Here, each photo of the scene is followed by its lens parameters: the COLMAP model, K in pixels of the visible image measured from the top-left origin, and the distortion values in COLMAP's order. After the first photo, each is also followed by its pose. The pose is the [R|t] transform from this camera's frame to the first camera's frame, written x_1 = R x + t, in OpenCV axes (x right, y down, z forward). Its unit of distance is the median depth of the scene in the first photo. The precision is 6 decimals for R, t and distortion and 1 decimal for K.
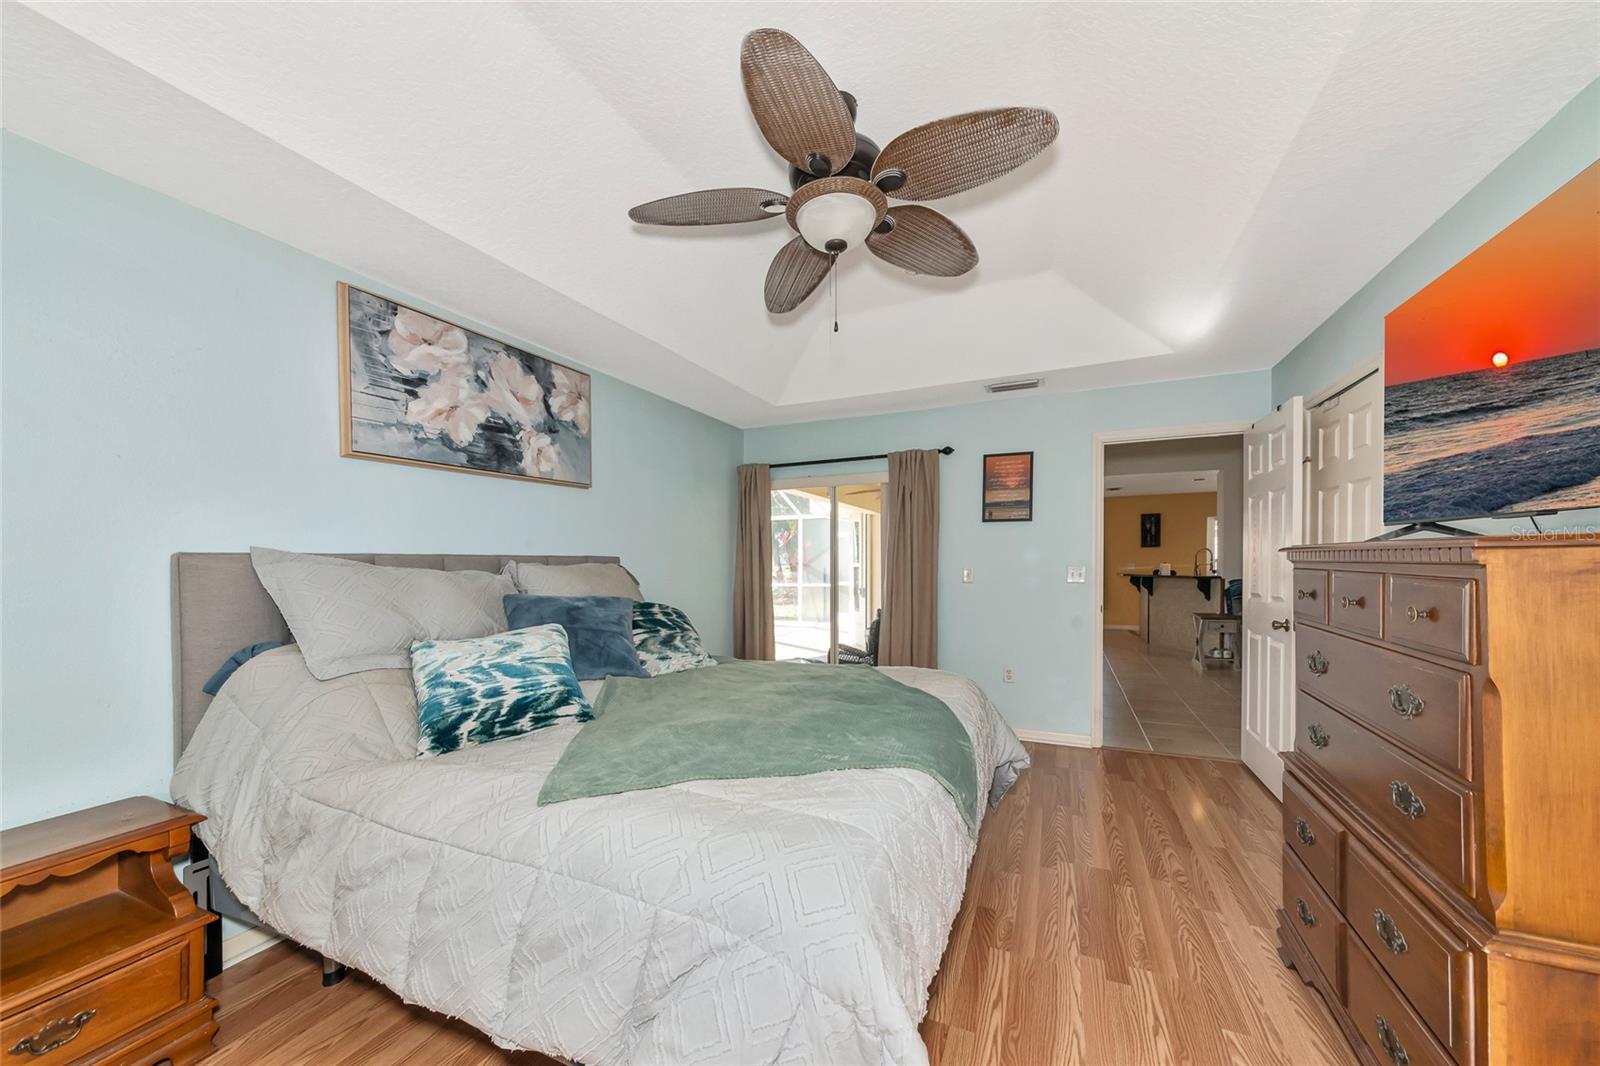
lens RADIAL K [[573.5, 0, 794.8], [0, 573.5, 566.7], [0, 0, 1]] dist [0.002051, 0.000514]
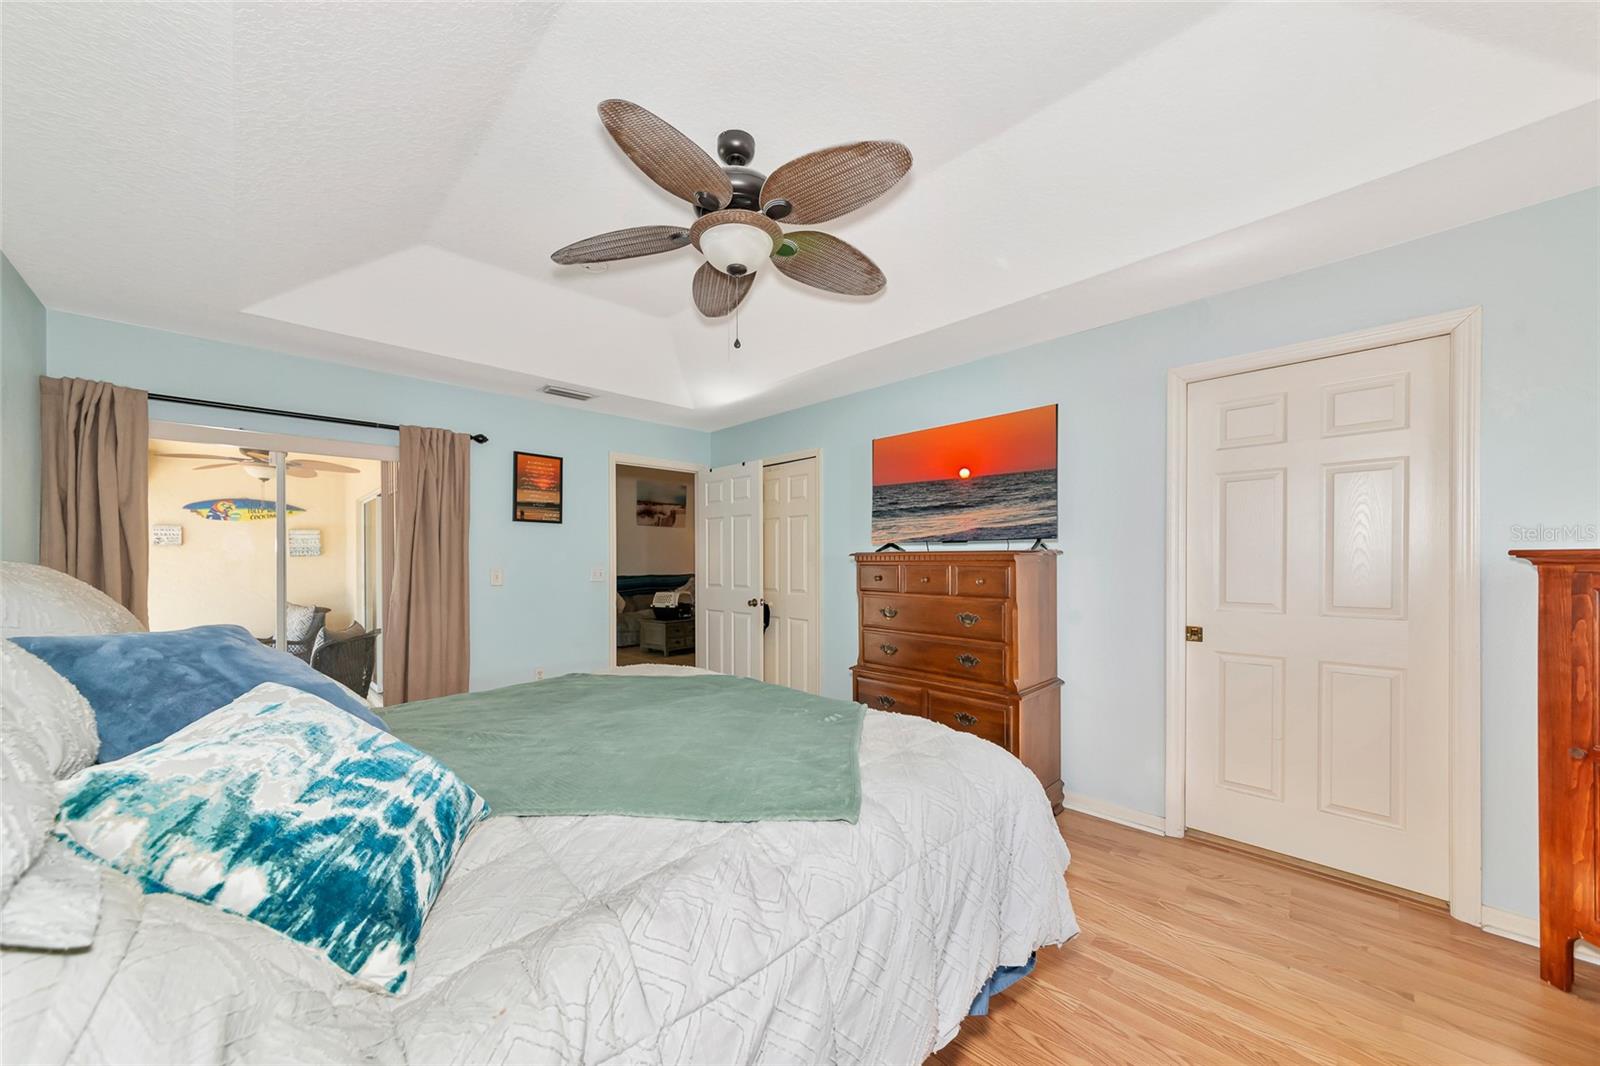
lens RADIAL K [[573.5, 0, 785.4], [0, 573.5, 559.9], [0, 0, 1]] dist [0.002051, 0.000514]
pose [[0.379981, 0.007668, 0.924963, -0.397104], [0.008638, 0.999893, -0.011838, 0.002364], [-0.924954, 0.012488, 0.379874, 0.225342]]
